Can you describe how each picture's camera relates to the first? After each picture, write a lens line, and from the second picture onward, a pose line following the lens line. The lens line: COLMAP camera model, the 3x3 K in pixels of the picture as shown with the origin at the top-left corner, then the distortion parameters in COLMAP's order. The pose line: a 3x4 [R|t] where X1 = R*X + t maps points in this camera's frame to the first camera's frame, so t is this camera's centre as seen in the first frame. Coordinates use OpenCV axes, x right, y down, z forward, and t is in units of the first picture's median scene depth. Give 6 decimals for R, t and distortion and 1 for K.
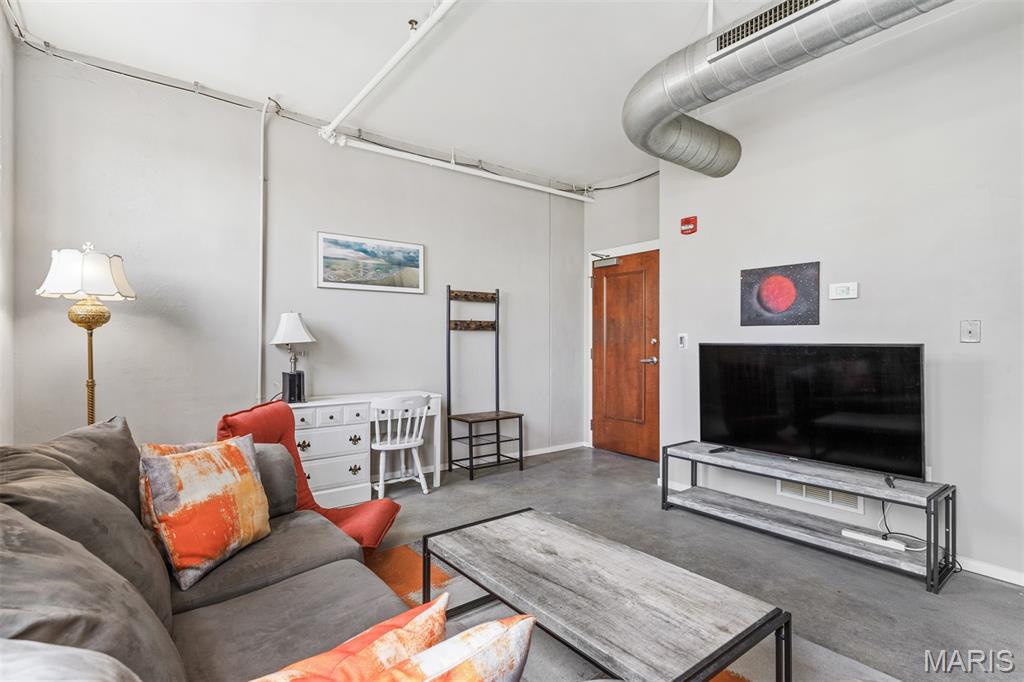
lens RADIAL K [[498.1, 0, 498.1], [0, 498.1, 337.9], [0, 0, 1]] dist [-0.001853, 0.000085]
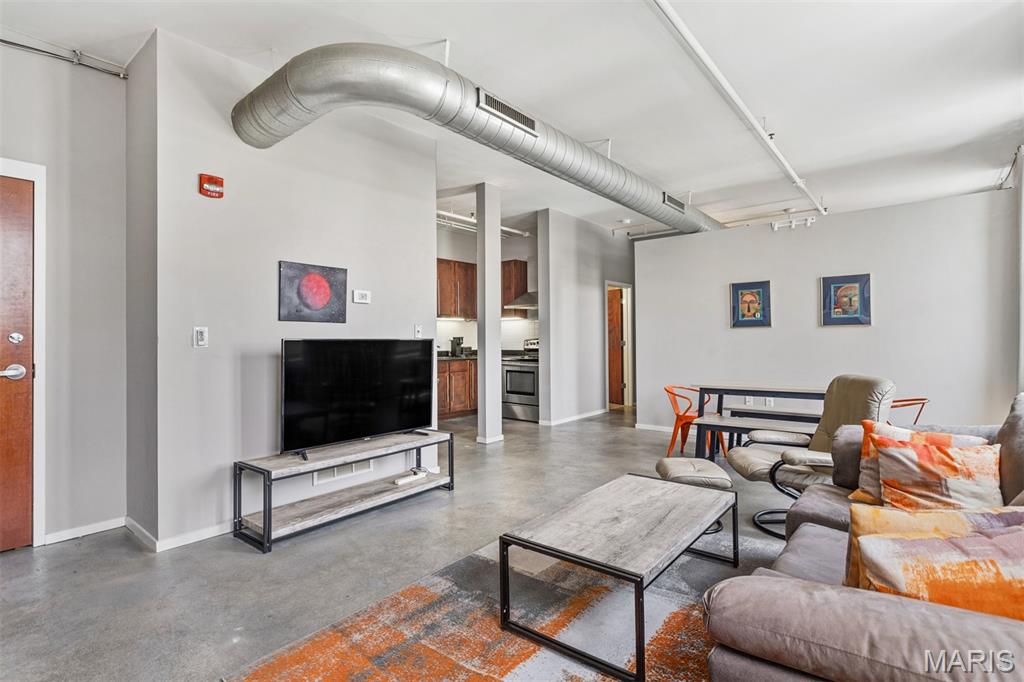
lens RADIAL K [[498.1, 0, 498.1], [0, 498.1, 337.9], [0, 0, 1]] dist [-0.001853, 0.000085]
pose [[-0.228090, 0.004094, 0.973632, -0.541181], [-0.000097, 0.999991, -0.004227, 0.012386], [-0.973640, -0.001058, -0.228087, 0.874089]]
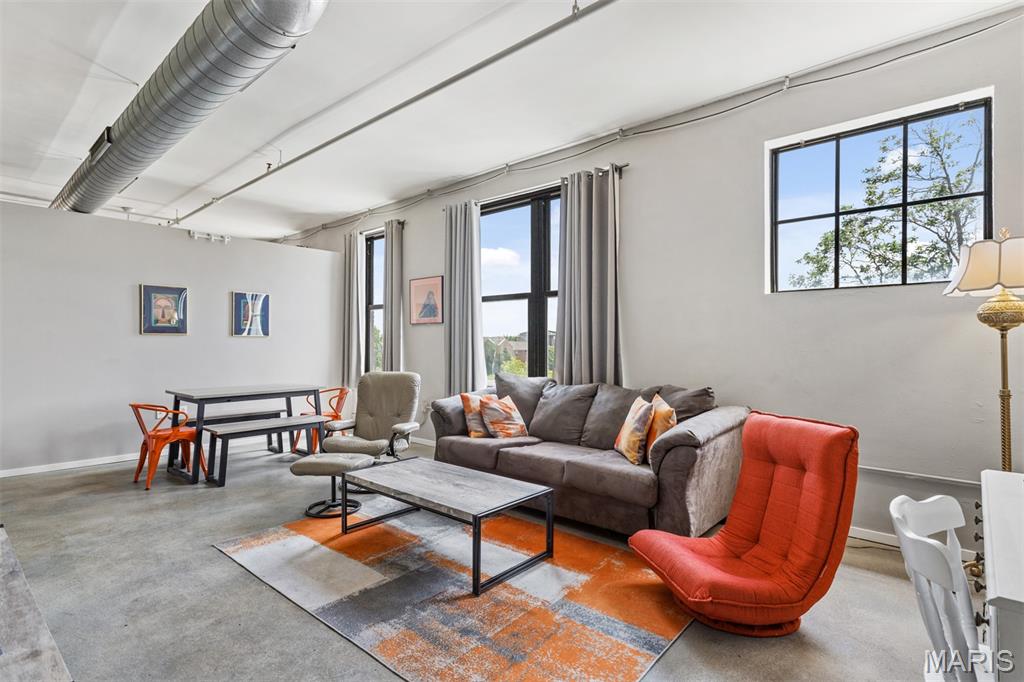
lens RADIAL K [[499.9, 0, 508.0], [0, 499.9, 344.6], [0, 0, 1]] dist [0.001449, 0.000297]
pose [[-0.979108, -0.005939, -0.203253, 0.149775], [-0.003564, 0.999921, -0.012048, 0.018035], [0.203309, -0.011072, -0.979052, 1.431643]]
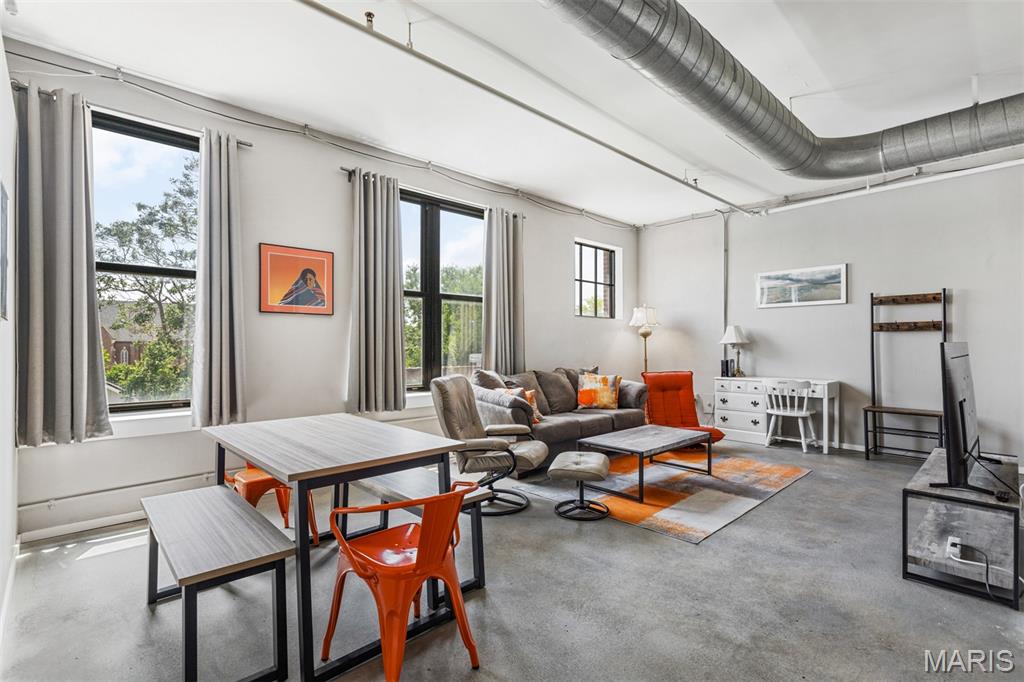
lens RADIAL K [[478.6, 0, 491.9], [0, 478.6, 344.1], [0, 0, 1]] dist [-0.015903, 0.000181]
pose [[0.081757, -0.001957, -0.996650, 1.280828], [0.009316, 0.999956, -0.001199, 0.008342], [0.996609, -0.009187, 0.081772, 0.039585]]
